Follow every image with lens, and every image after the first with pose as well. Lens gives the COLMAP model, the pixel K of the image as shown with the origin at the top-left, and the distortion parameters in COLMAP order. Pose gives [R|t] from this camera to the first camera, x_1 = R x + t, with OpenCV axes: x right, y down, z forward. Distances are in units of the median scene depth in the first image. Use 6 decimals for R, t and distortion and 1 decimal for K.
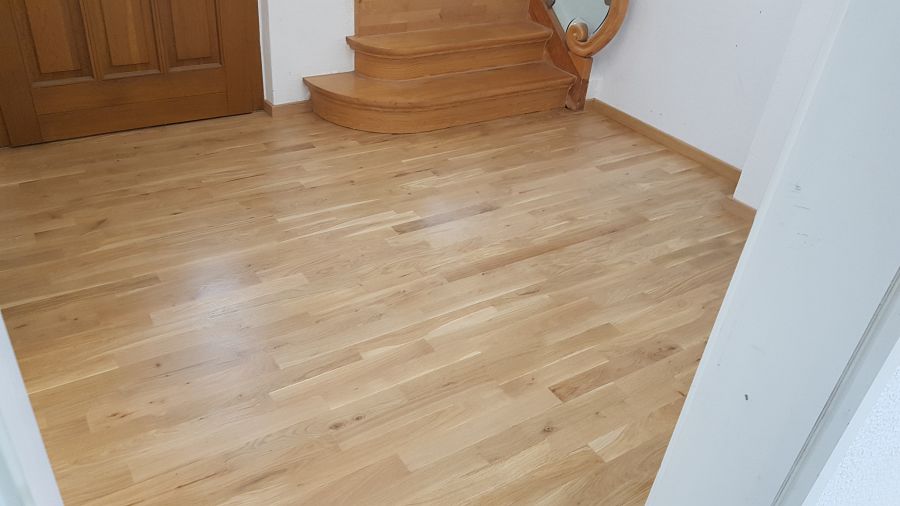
lens RADIAL K [[692.1, 0, 441.4], [0, 692.1, 252.3], [0, 0, 1]] dist [0.078103, -0.136285]
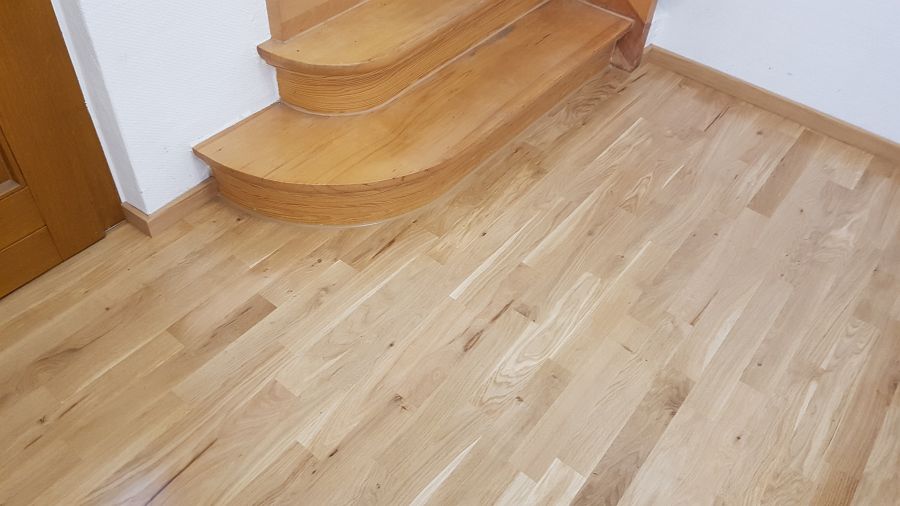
lens RADIAL K [[692.1, 0, 441.4], [0, 692.1, 252.3], [0, 0, 1]] dist [0.078103, -0.136285]
pose [[0.949412, -0.244720, 0.196795, -0.157364], [0.188088, 0.944968, 0.267690, -0.301570], [-0.251474, -0.217133, 0.943194, 0.503533]]
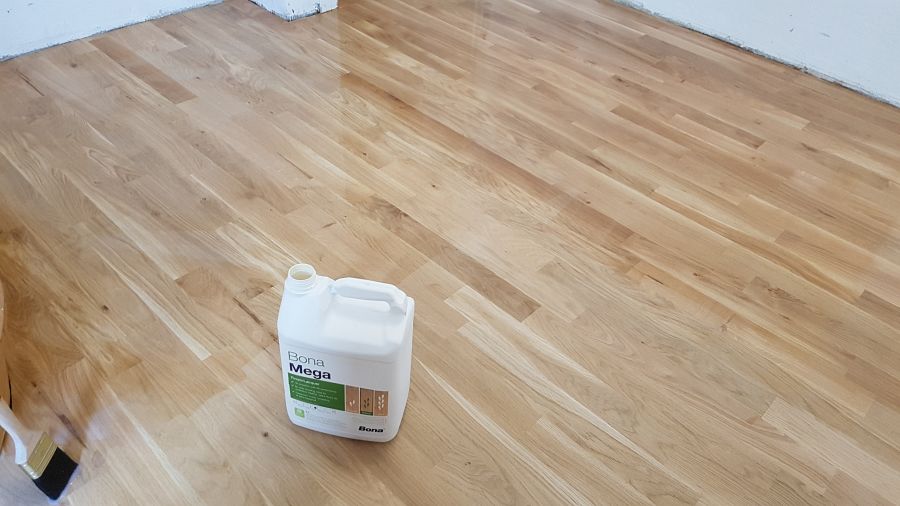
lens RADIAL K [[676.4, 0, 432.1], [0, 676.4, 251.4], [0, 0, 1]] dist [0.066724, -0.122898]
pose [[-0.216832, -0.716291, 0.663258, -0.291761], [0.455628, 0.526623, 0.717685, -0.374560], [-0.863358, 0.457816, 0.212173, 0.768267]]
